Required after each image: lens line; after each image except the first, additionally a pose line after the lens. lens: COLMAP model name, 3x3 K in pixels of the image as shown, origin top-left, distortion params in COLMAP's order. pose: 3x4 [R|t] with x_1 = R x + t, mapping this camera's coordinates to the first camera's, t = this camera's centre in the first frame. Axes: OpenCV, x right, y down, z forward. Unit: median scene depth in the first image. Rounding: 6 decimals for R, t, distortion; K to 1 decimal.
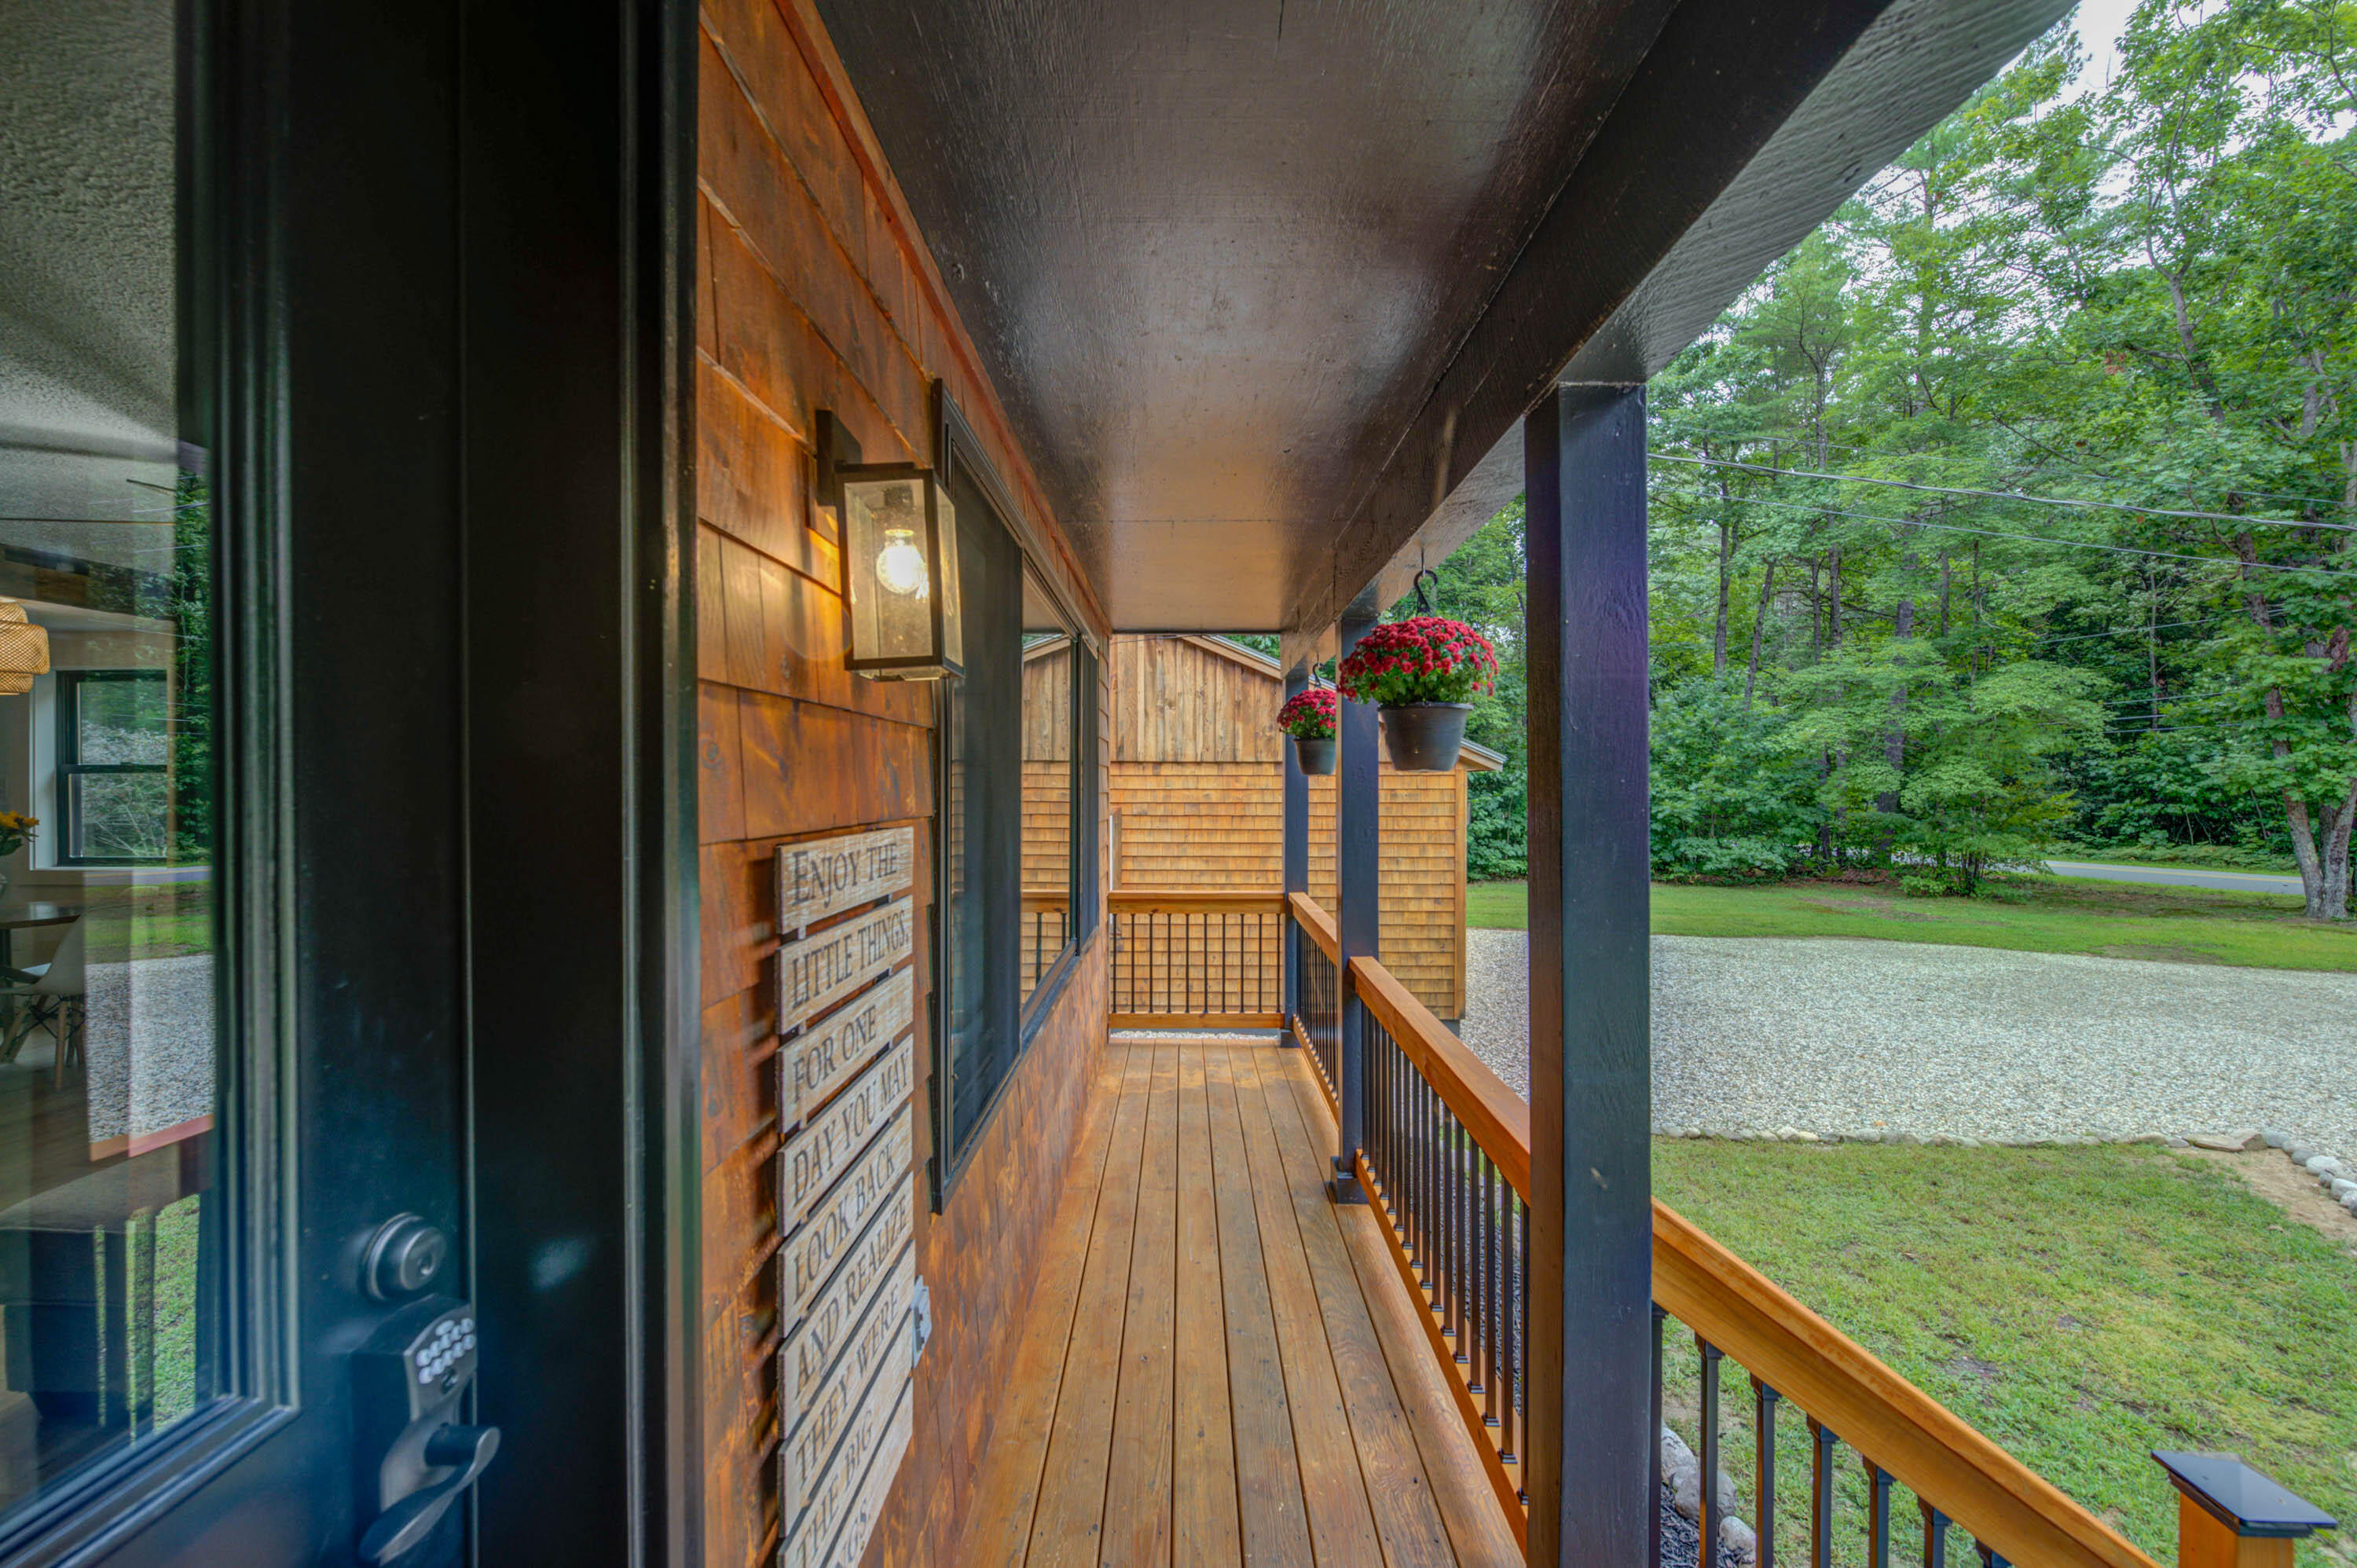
lens RADIAL K [[929.2, 0, 1173.9], [0, 929.2, 783.0], [0, 0, 1]] dist [-0.000747, -0.002232]
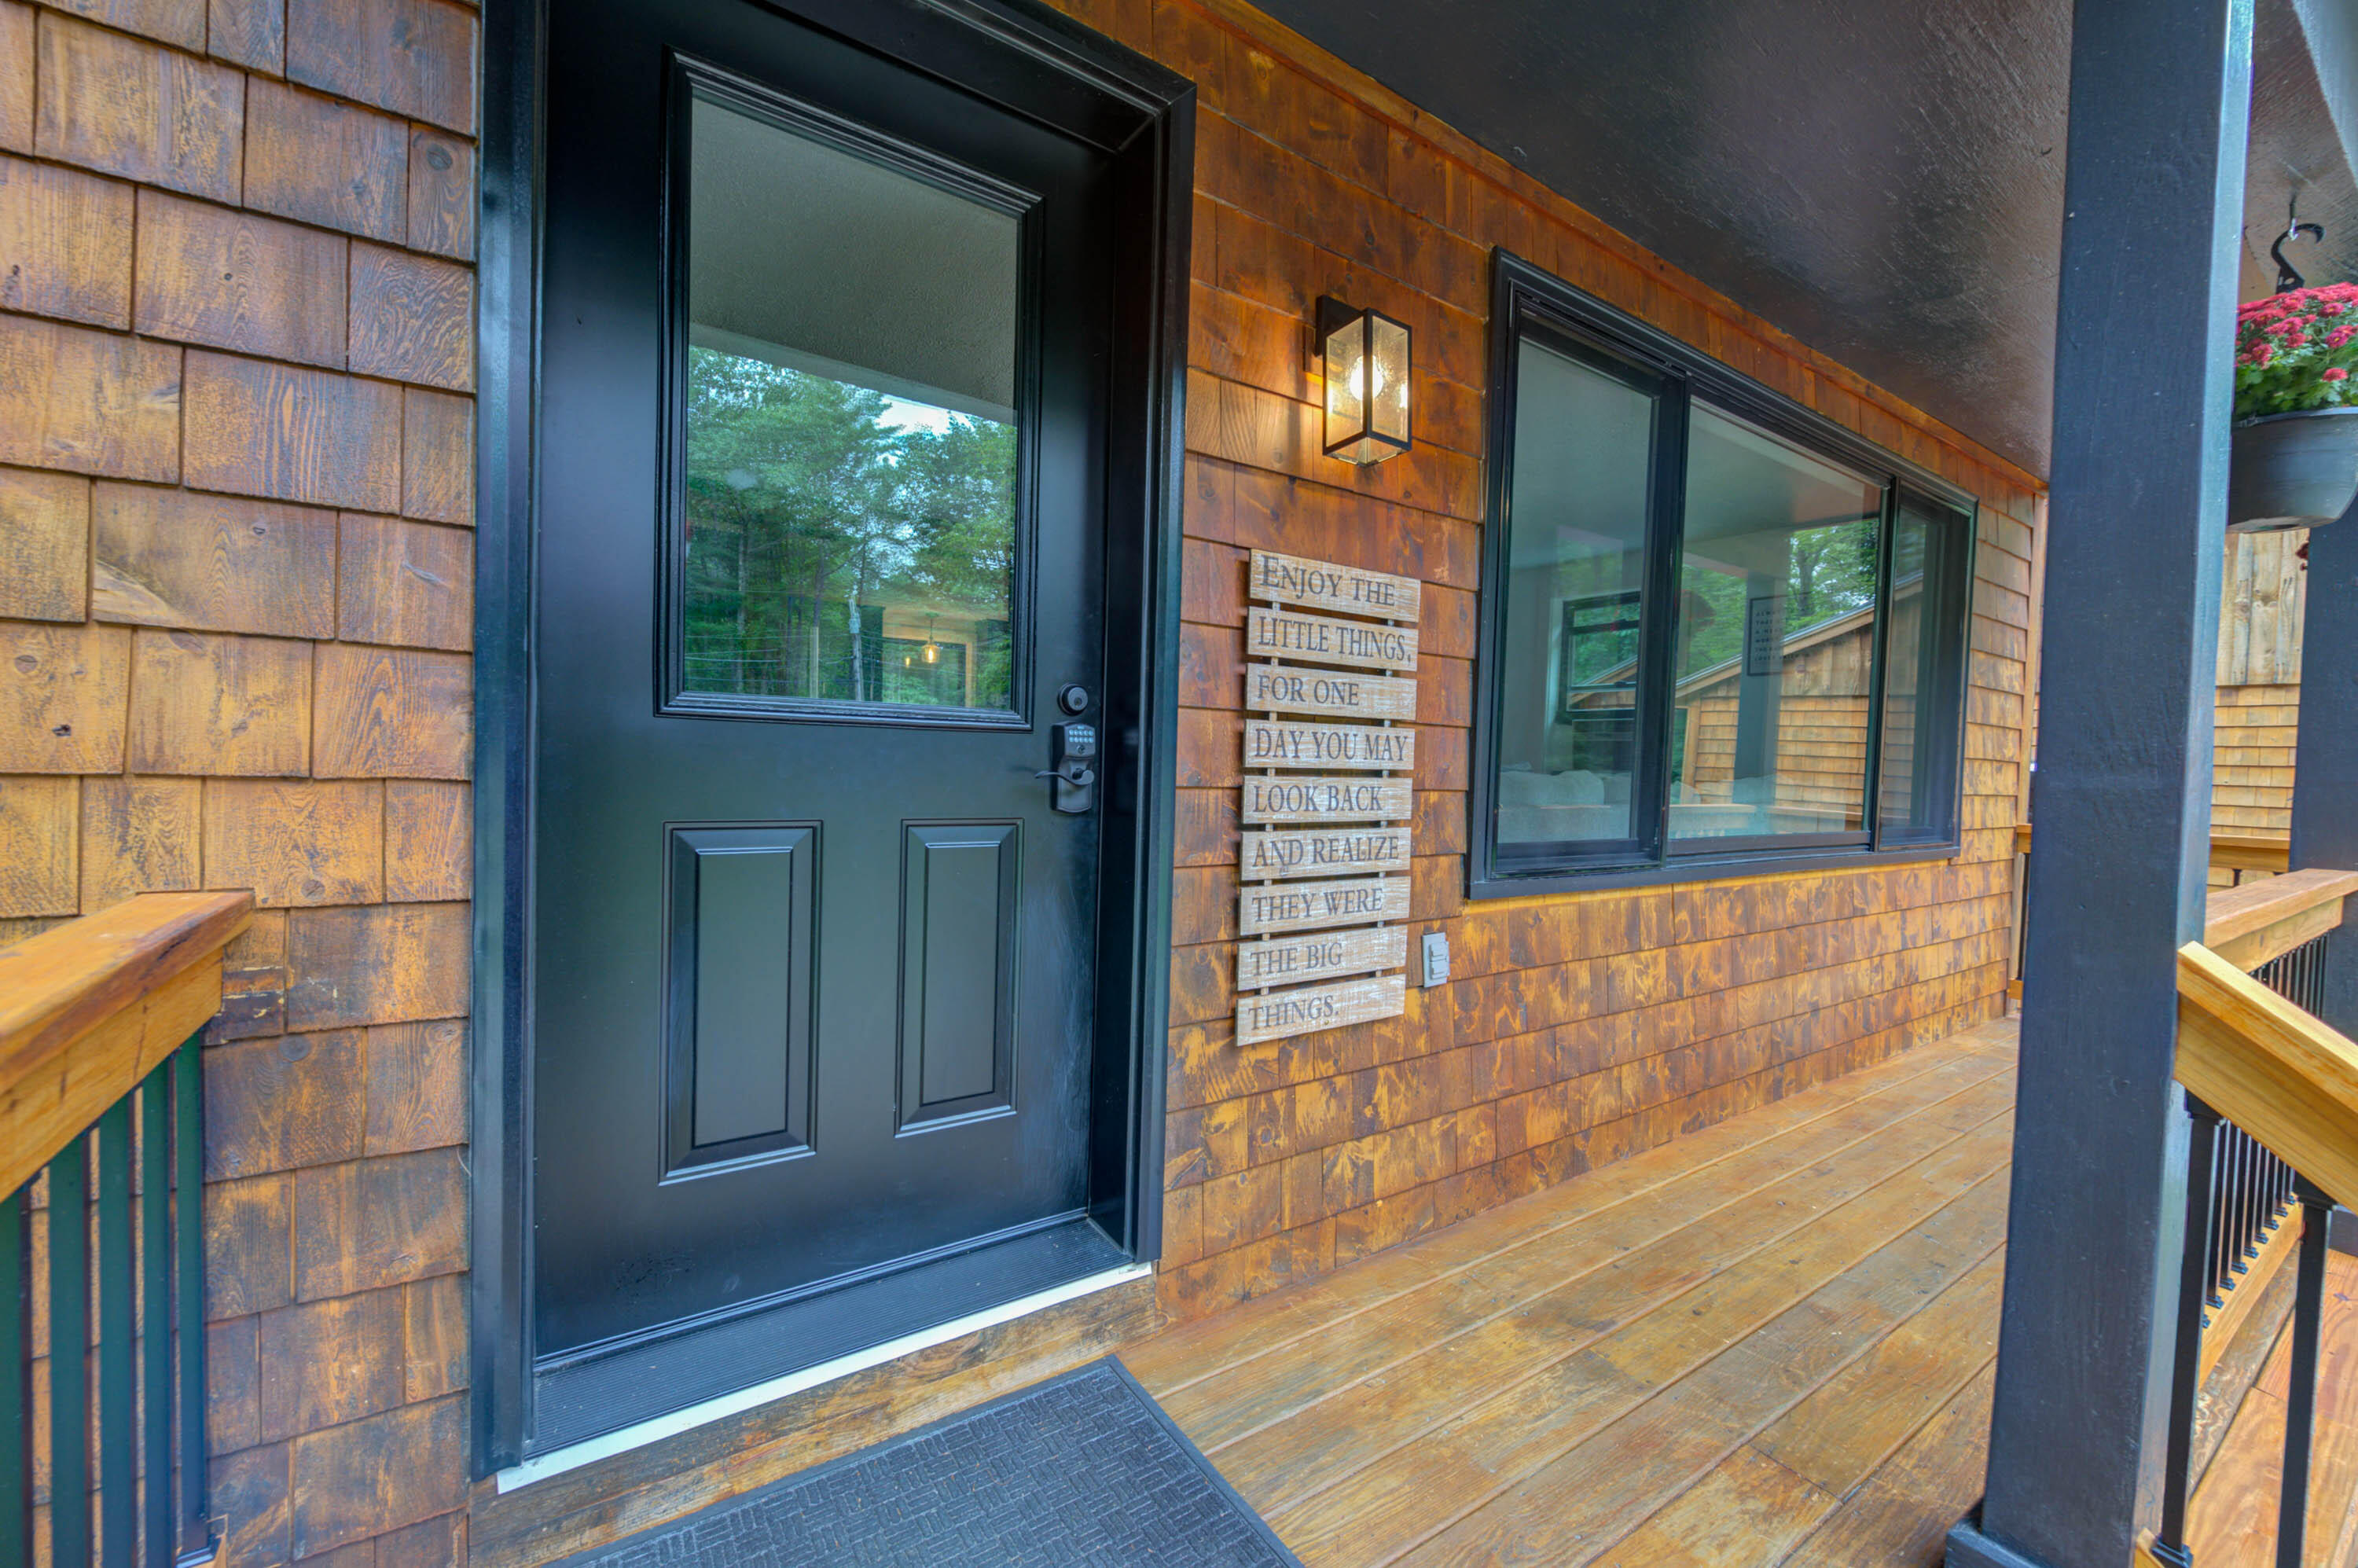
lens RADIAL K [[929.6, 0, 1170.1], [0, 929.6, 783.2], [0, 0, 1]] dist [-0.000747, -0.002232]
pose [[0.561564, 0.040886, -0.826422, 0.844552], [-0.030185, 0.999126, 0.028919, 0.404678], [0.826882, 0.008705, 0.562308, -0.112401]]
